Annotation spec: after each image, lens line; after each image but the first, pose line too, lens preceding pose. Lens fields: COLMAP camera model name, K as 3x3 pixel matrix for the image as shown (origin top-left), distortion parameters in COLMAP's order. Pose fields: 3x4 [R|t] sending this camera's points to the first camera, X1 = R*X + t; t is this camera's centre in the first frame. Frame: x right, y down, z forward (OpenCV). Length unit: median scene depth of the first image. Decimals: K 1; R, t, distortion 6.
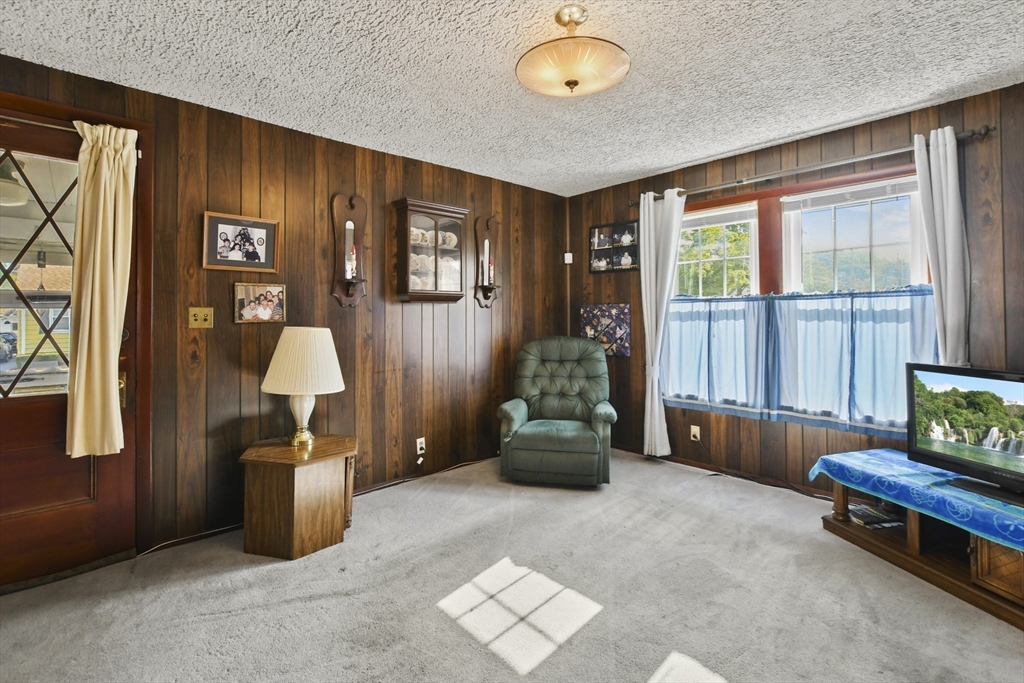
lens RADIAL K [[451.7, 0, 512.4], [0, 451.7, 311.8], [0, 0, 1]] dist [-0.000495, -0.000024]
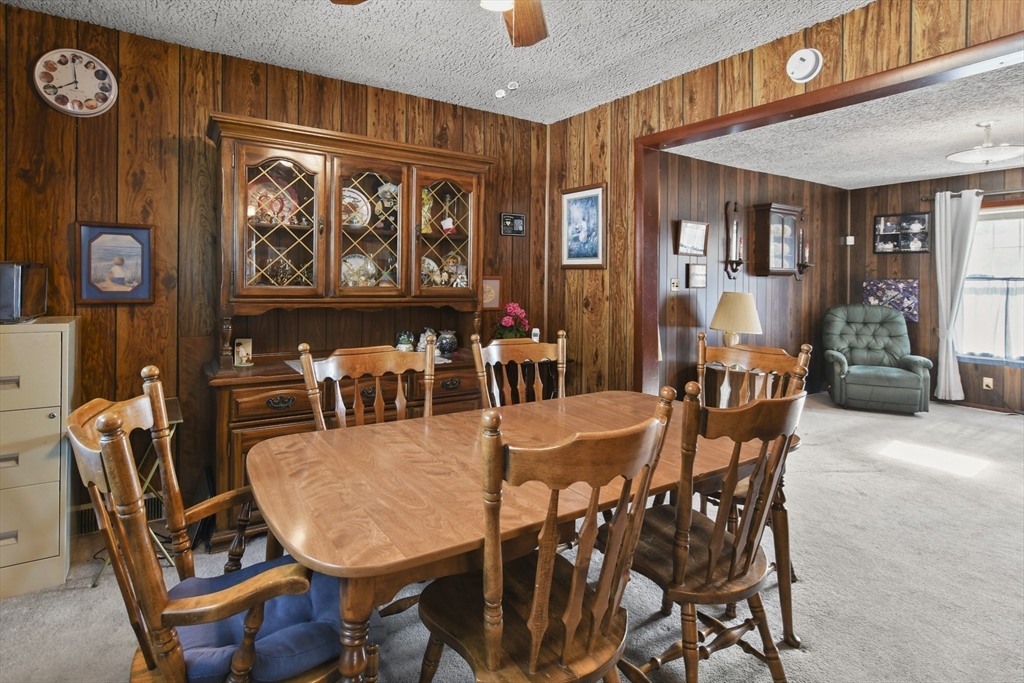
lens RADIAL K [[508.6, 0, 511.0], [0, 508.6, 281.5], [0, 0, 1]] dist [-0.002499, -0.000178]
pose [[0.983085, 0.023259, -0.181666, -0.605130], [-0.022668, 0.999729, 0.005329, 0.005479], [0.181741, -0.001120, 0.983346, -0.589352]]
